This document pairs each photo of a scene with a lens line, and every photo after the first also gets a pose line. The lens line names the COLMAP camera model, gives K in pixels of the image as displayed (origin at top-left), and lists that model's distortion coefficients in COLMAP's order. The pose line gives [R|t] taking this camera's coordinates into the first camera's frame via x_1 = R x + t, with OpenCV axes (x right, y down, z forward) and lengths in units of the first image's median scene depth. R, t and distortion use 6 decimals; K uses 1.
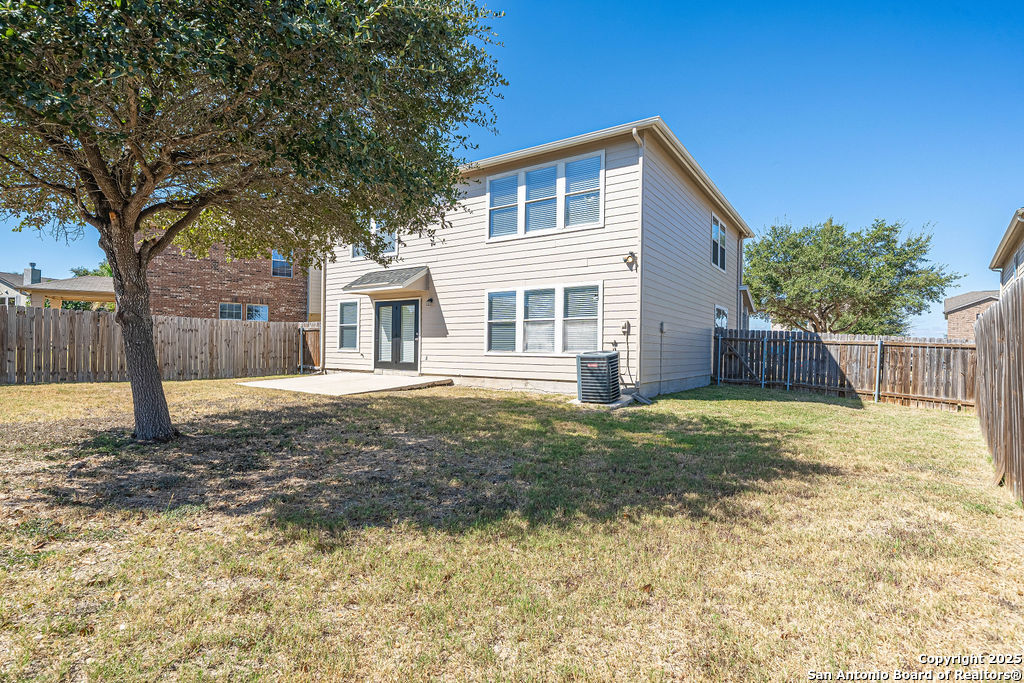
lens RADIAL K [[491.3, 0, 512.8], [0, 491.3, 341.8], [0, 0, 1]] dist [-0.000004, 0.000142]
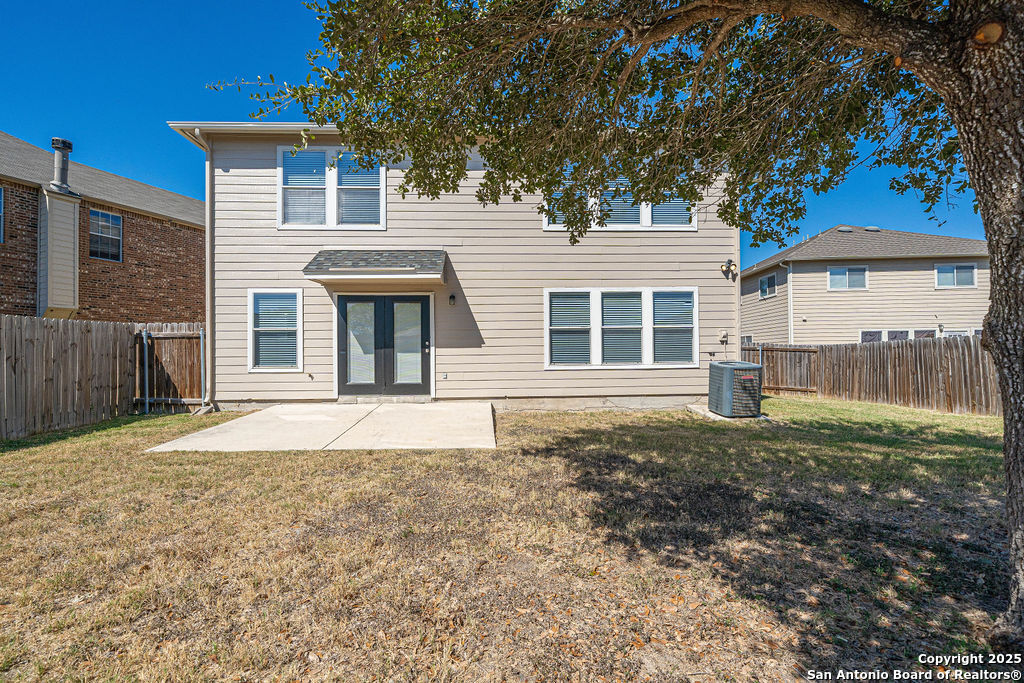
lens RADIAL K [[469.7, 0, 511.9], [0, 469.7, 346.4], [0, 0, 1]] dist [0.001228, -0.000013]
pose [[0.802994, -0.008175, 0.595930, -0.494950], [0.010153, 0.999948, 0.000035, -0.010067], [-0.595900, 0.006022, 0.803036, 0.367117]]
